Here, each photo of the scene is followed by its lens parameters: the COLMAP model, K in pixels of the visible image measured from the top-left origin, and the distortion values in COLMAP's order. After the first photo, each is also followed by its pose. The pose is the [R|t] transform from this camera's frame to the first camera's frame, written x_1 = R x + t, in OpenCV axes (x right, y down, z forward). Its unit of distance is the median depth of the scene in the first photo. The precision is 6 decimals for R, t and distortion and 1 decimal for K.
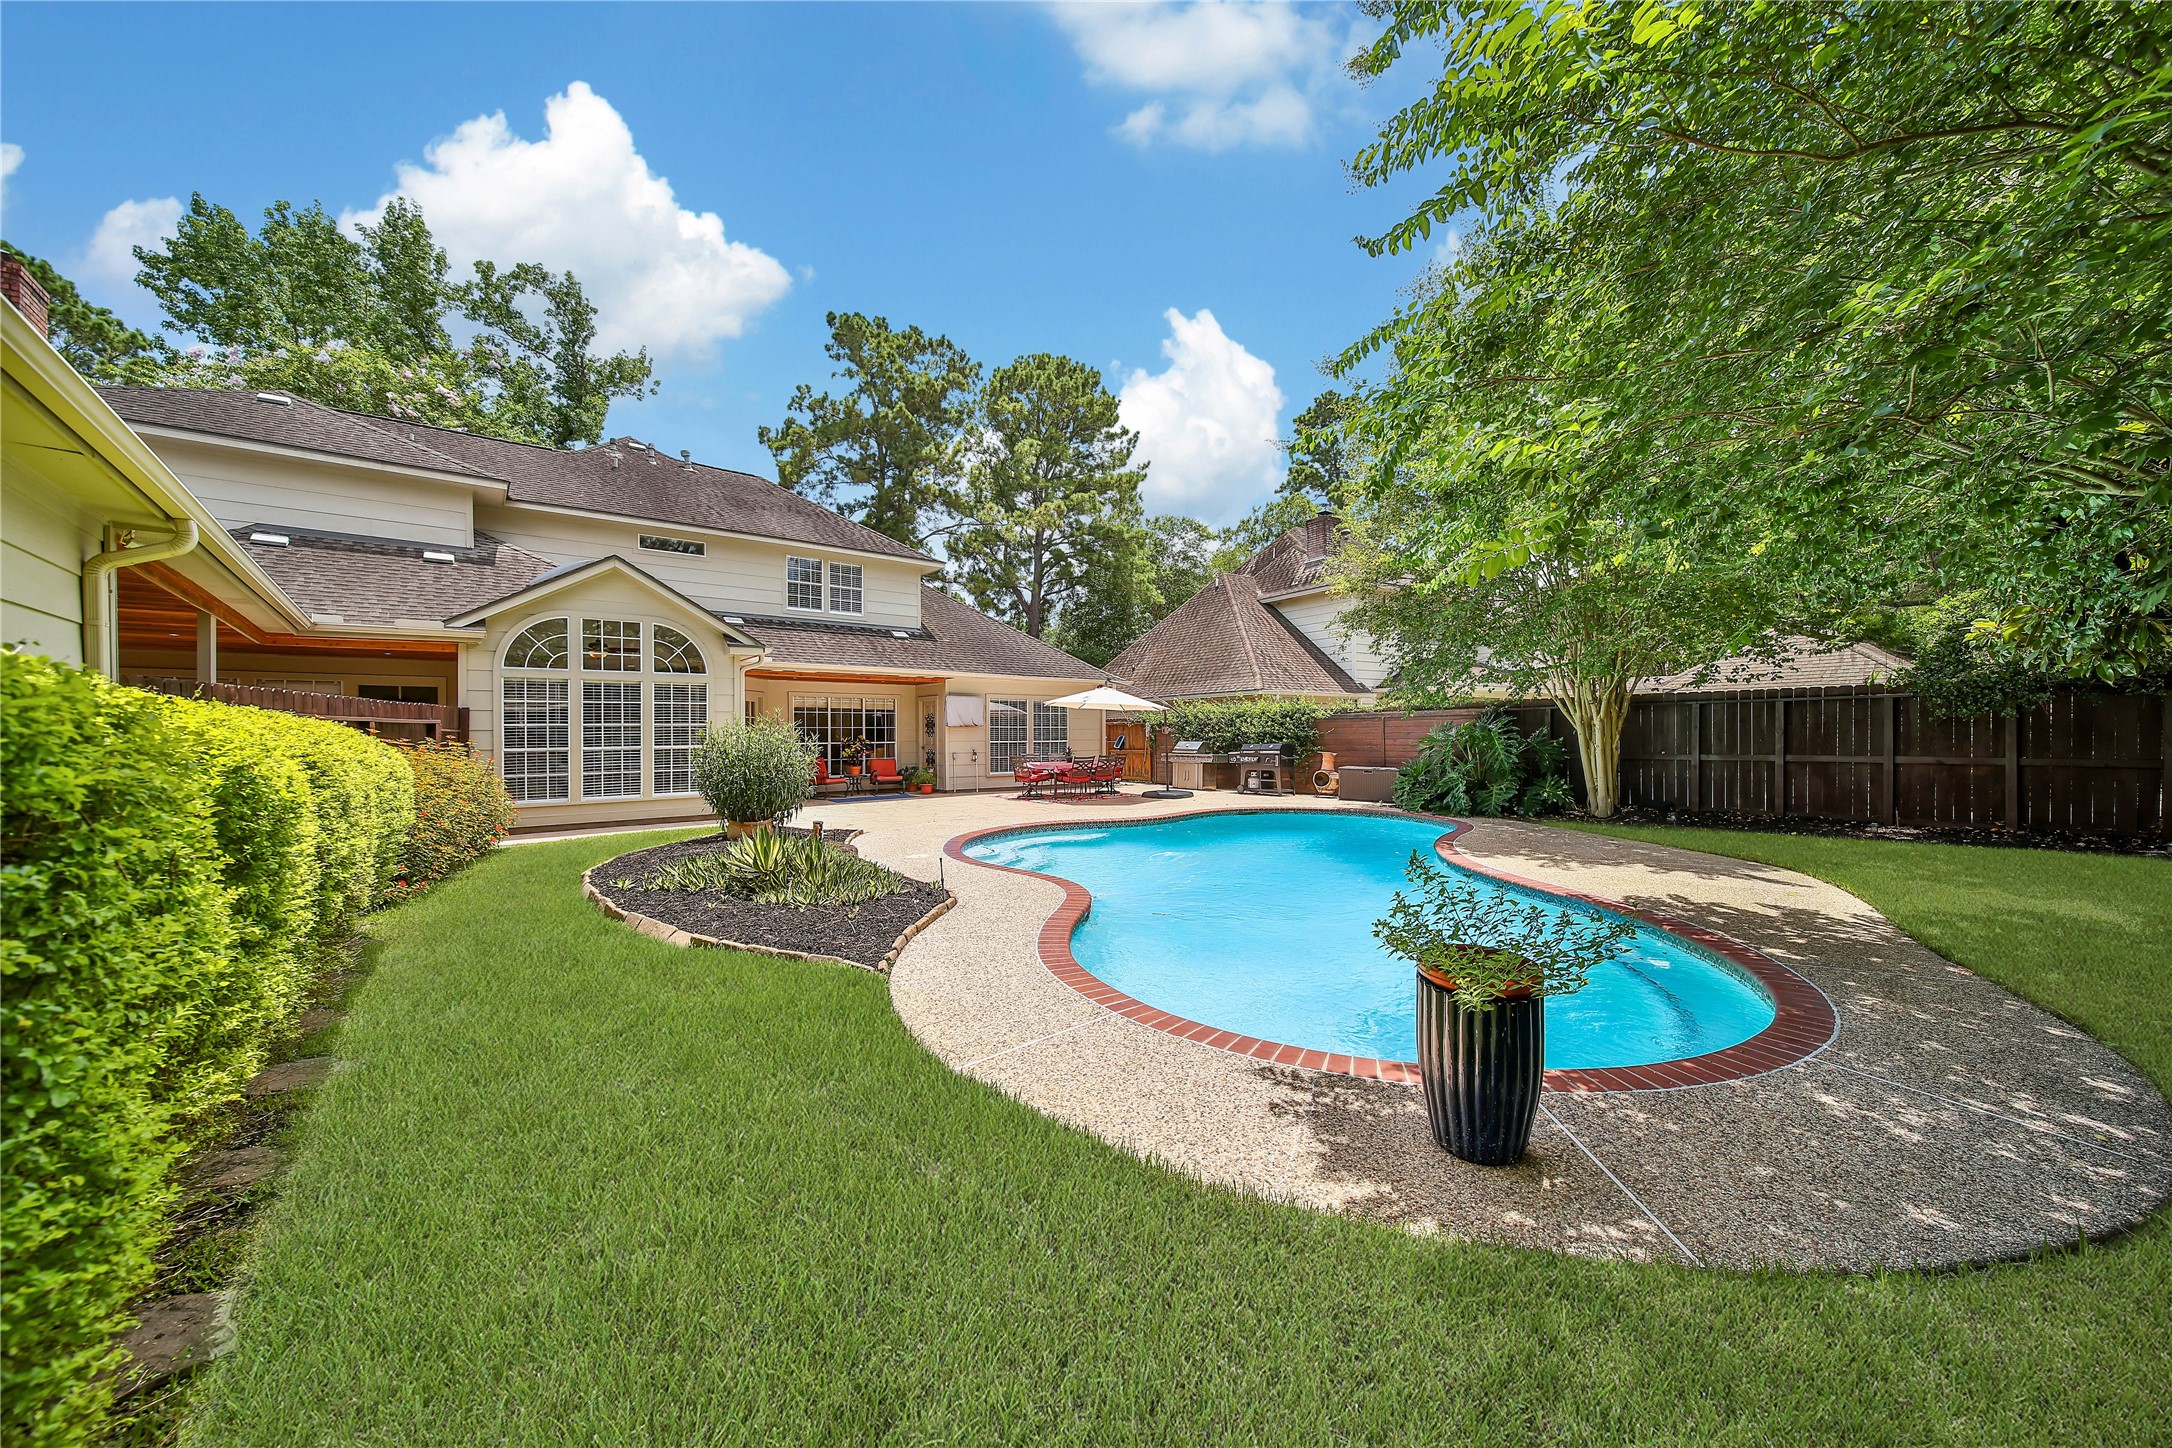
lens RADIAL K [[756.8, 0, 1086.0], [0, 756.8, 724.0], [0, 0, 1]] dist [-0.000779, -0.000068]
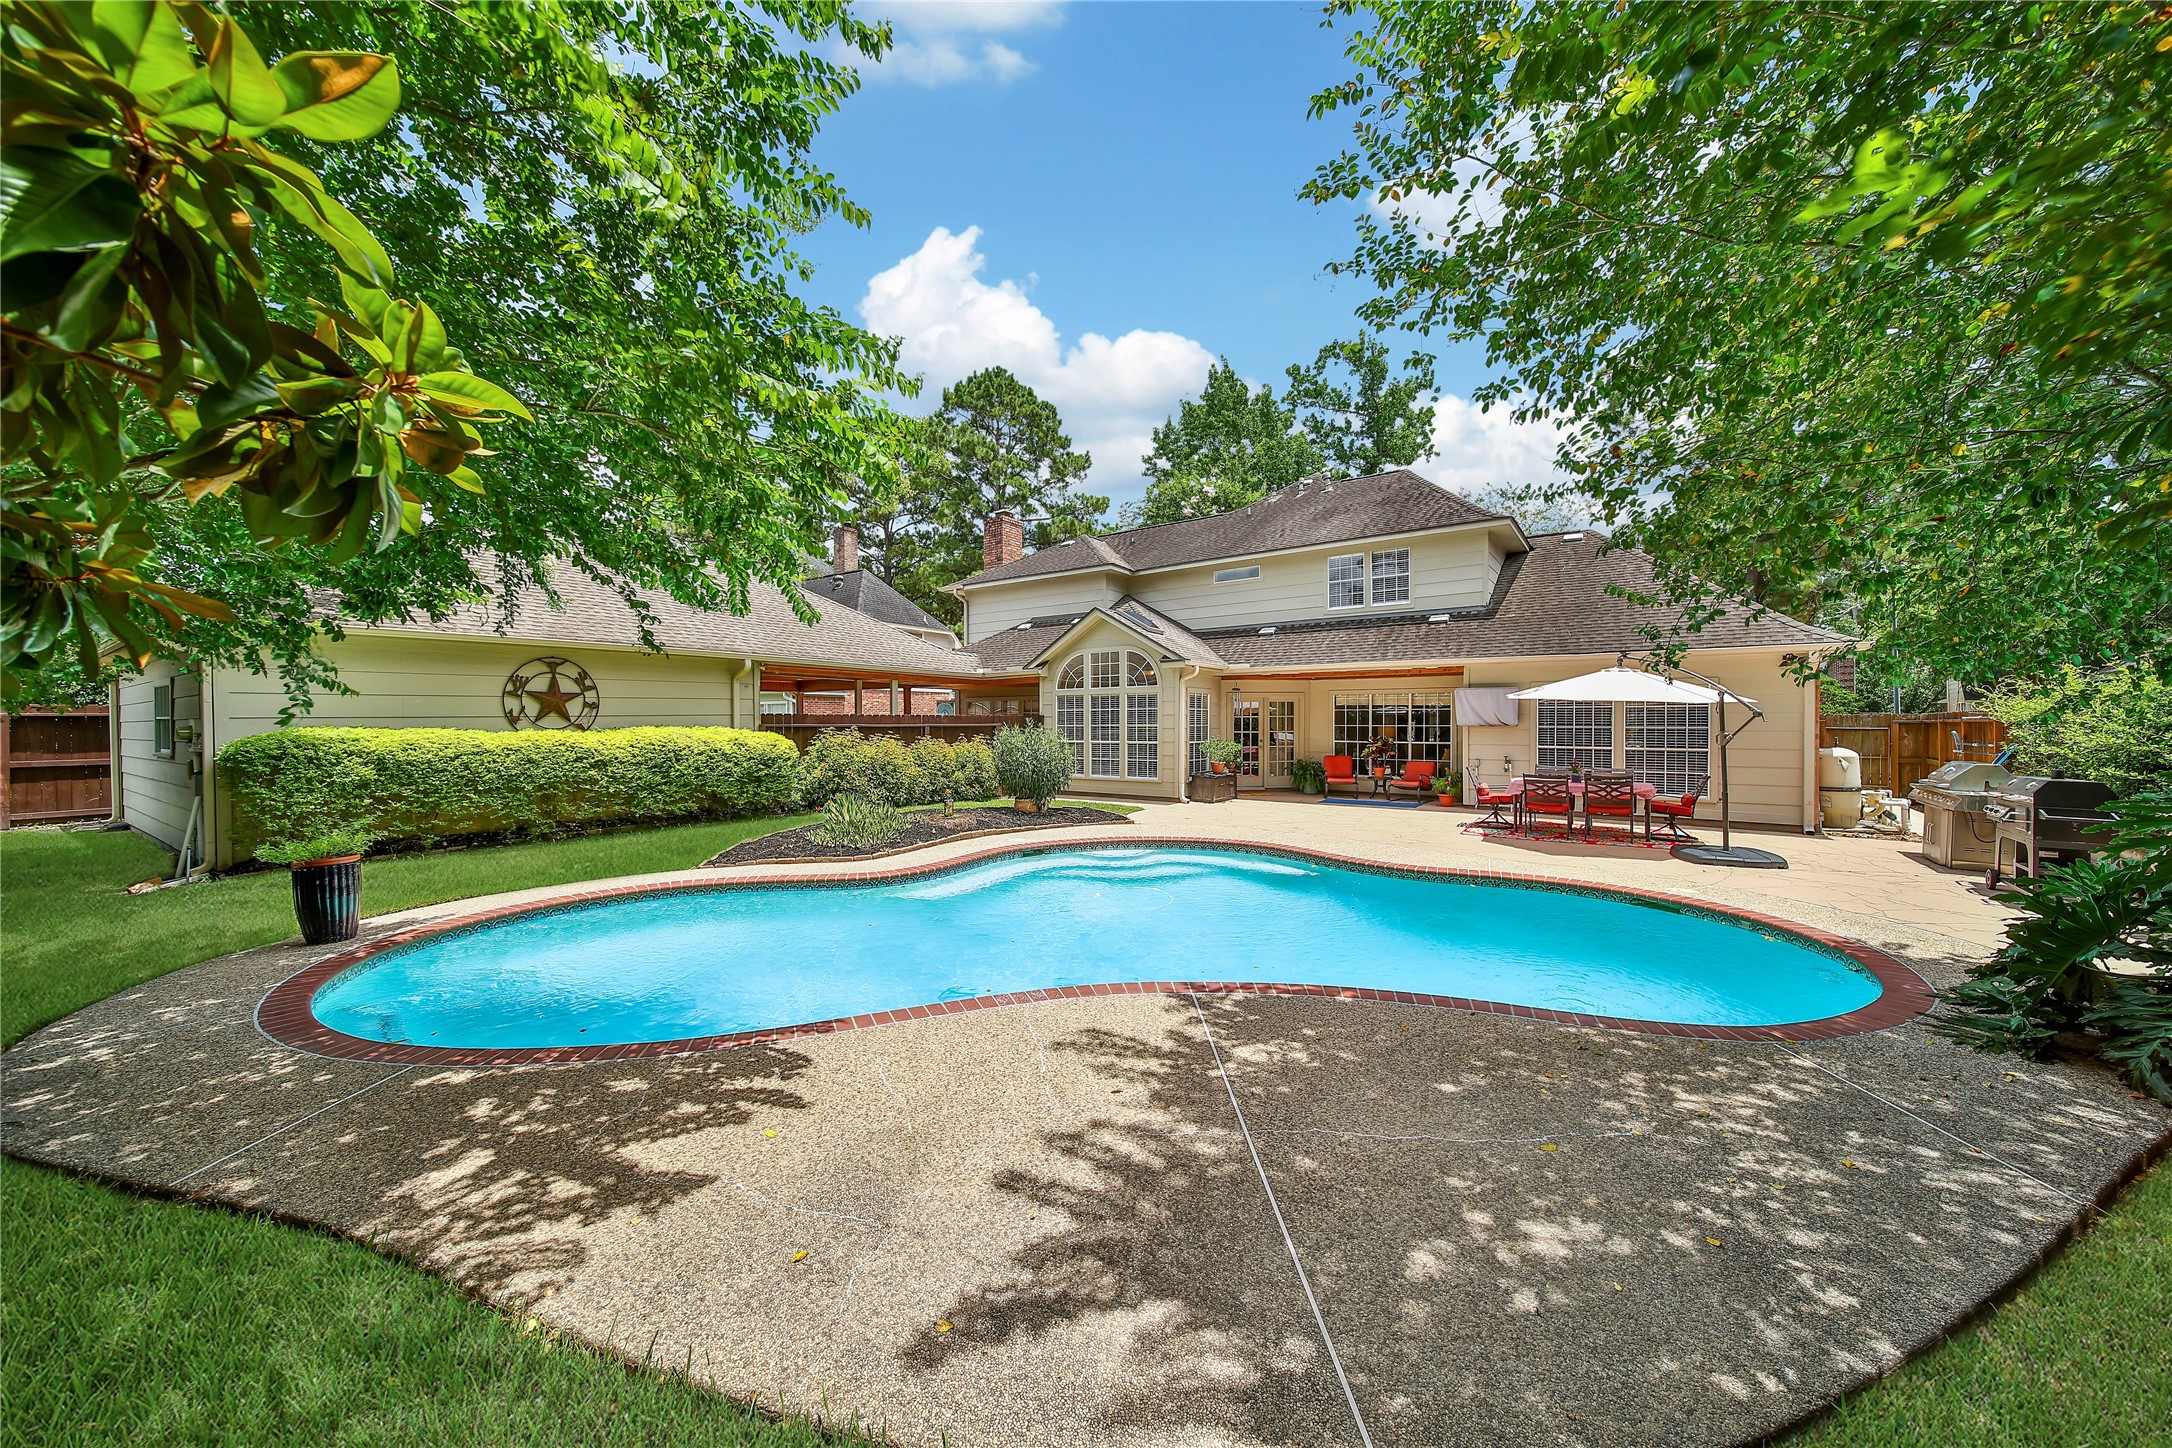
lens RADIAL K [[756.8, 0, 1086.0], [0, 756.8, 724.0], [0, 0, 1]] dist [-0.000779, -0.000068]
pose [[0.225690, 0.014424, -0.974092, 0.758156], [0.008827, 0.999819, 0.016850, -0.023541], [0.974159, -0.012401, 0.225521, 0.618472]]
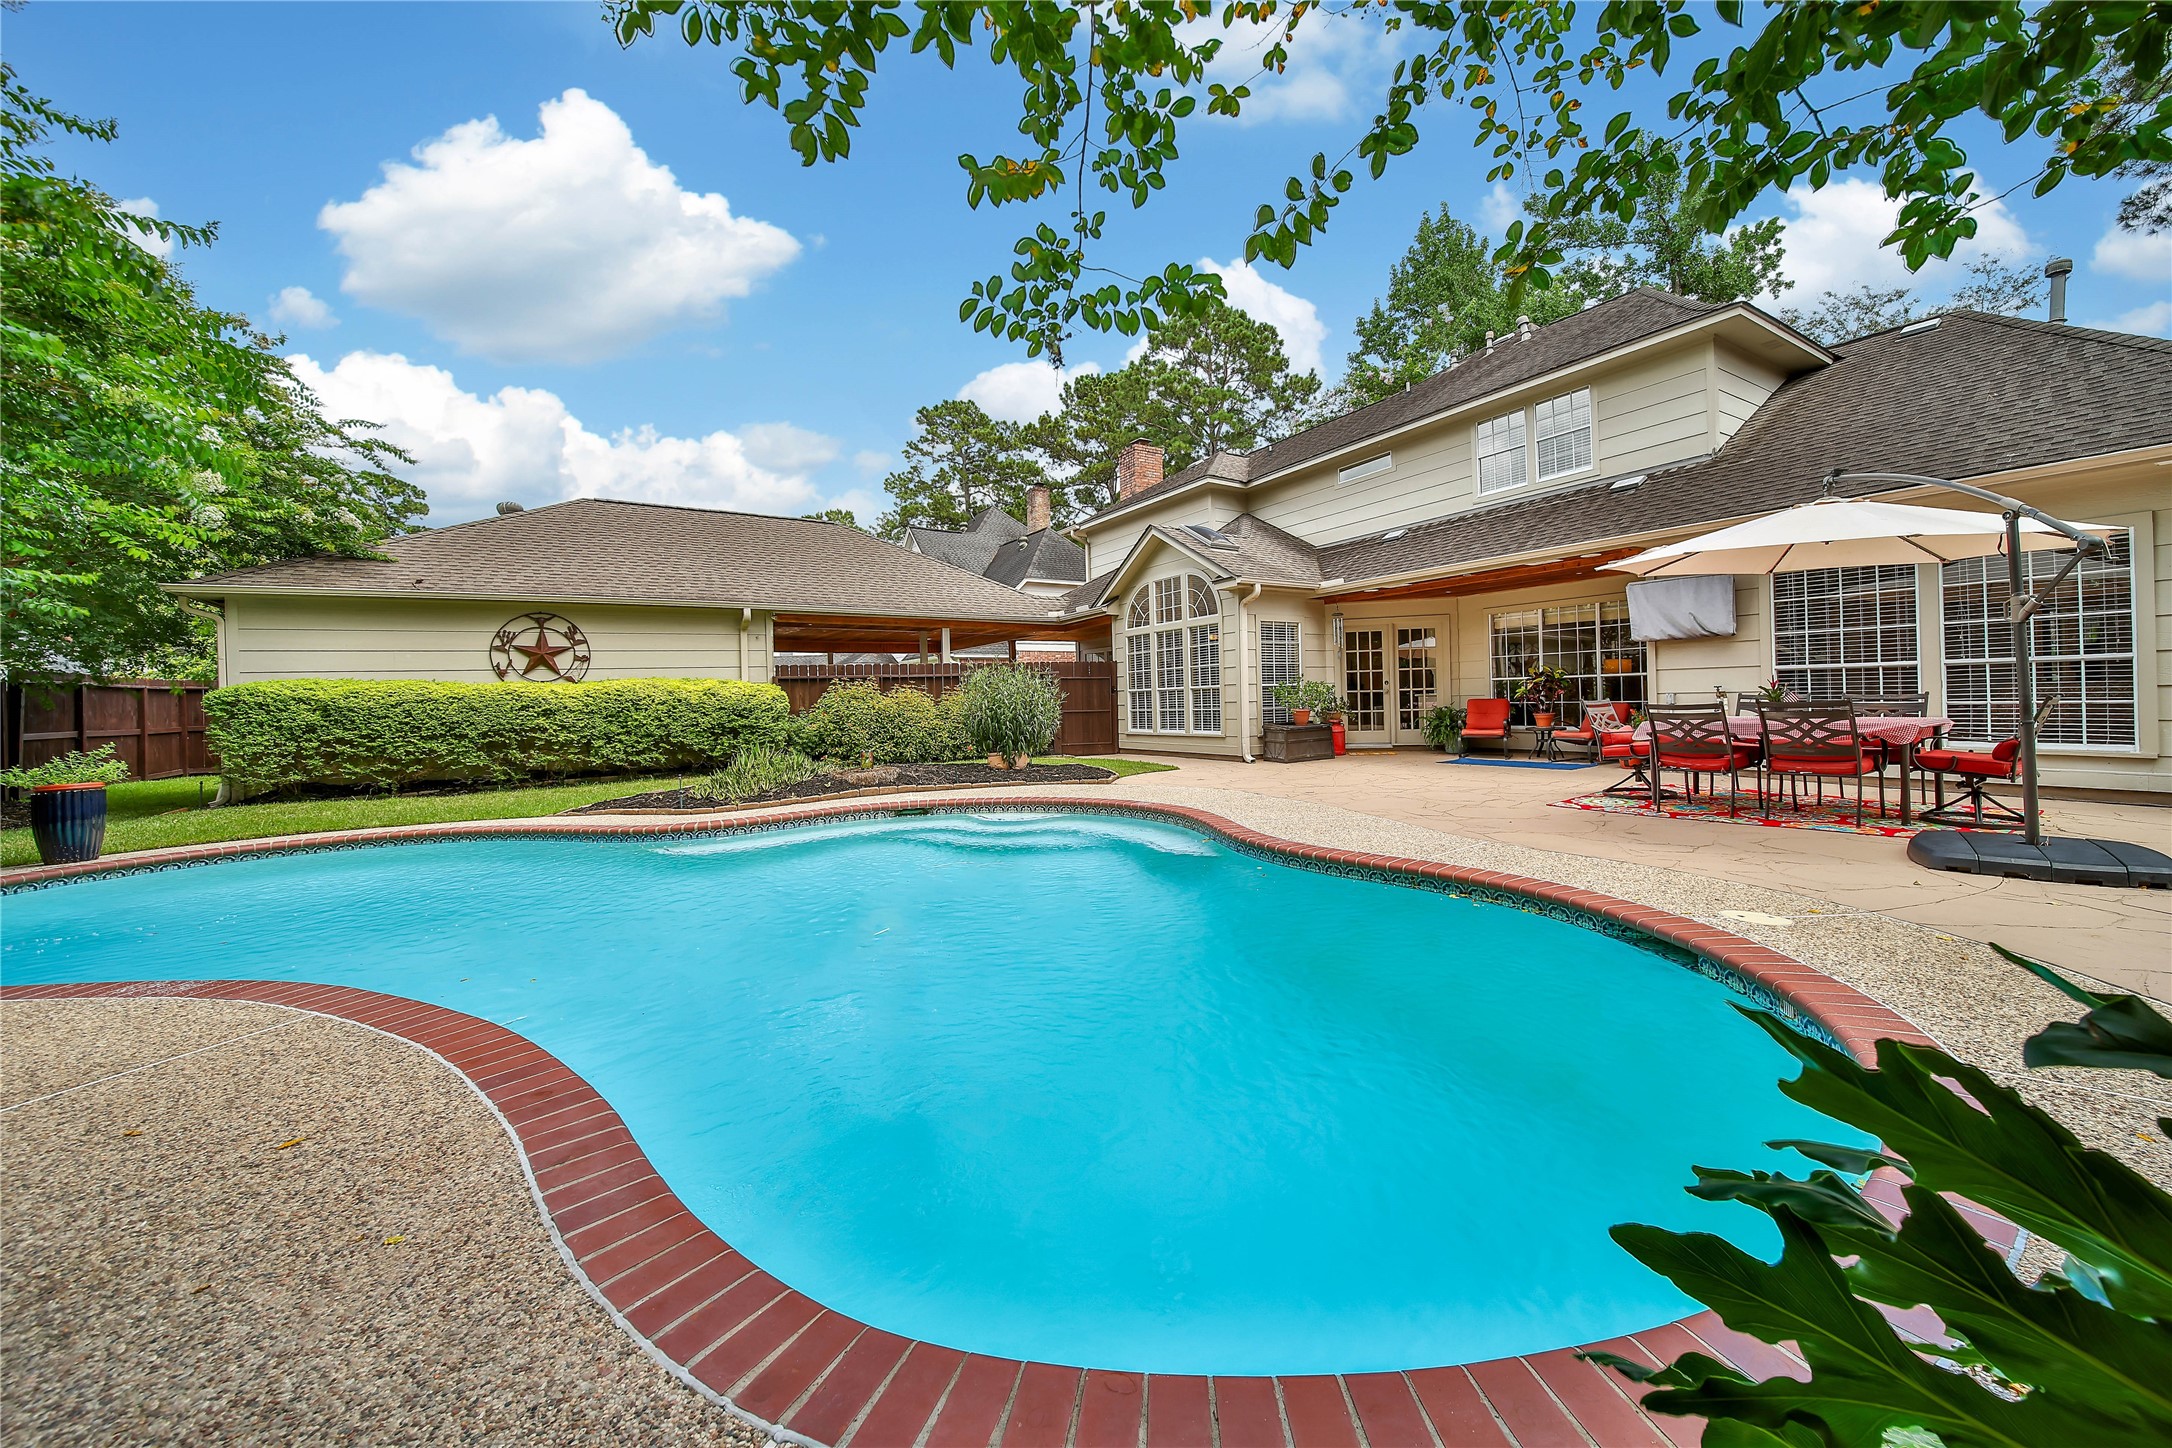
lens RADIAL K [[792.5, 0, 1109.0], [0, 792.5, 697.2], [0, 0, 1]] dist [-0.006405, 0.000006]
pose [[-0.152572, 0.013849, -0.988195, 0.596276], [0.041043, 0.999128, 0.007666, 0.034040], [0.987440, -0.039389, -0.153008, 1.061904]]
